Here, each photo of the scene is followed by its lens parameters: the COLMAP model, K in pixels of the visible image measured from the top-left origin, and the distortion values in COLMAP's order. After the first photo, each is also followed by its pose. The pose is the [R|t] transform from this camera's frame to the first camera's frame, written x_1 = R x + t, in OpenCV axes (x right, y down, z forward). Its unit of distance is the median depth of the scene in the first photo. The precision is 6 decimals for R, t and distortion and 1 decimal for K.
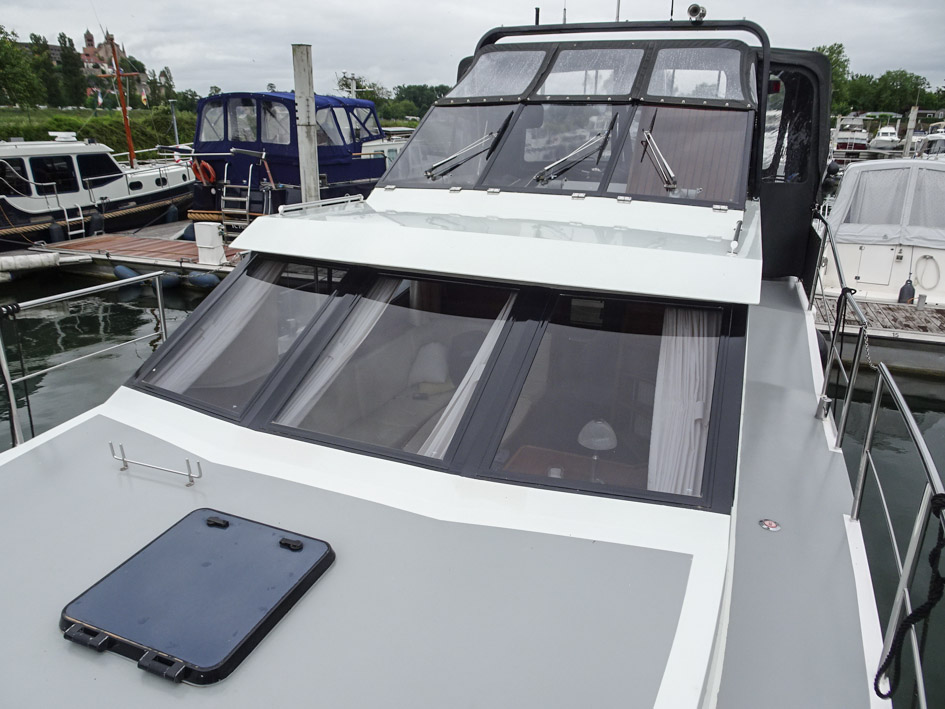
lens RADIAL K [[673.3, 0, 472.5], [0, 673.3, 354.5], [0, 0, 1]] dist [0.007573, 0.003656]
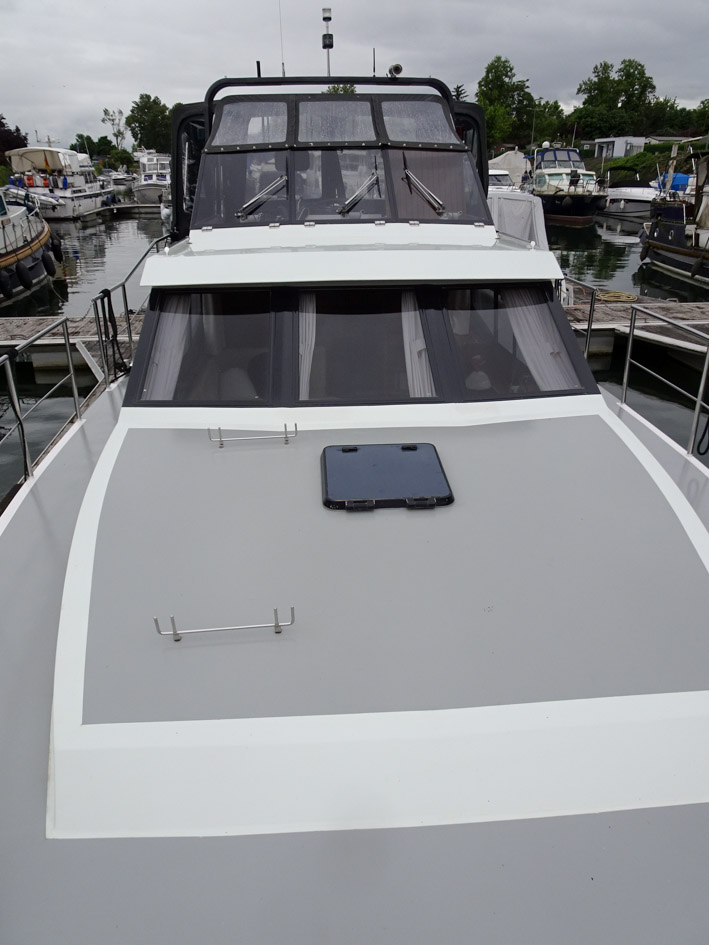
lens RADIAL K [[673.3, 0, 337.2], [0, 673.3, 460.2], [0, 0, 1]] dist [0.007573, 0.003656]
pose [[0.908106, -0.195702, 0.370194, -0.473056], [0.164019, 0.979666, 0.115551, 0.047142], [-0.385280, -0.044214, 0.921740, -0.180061]]
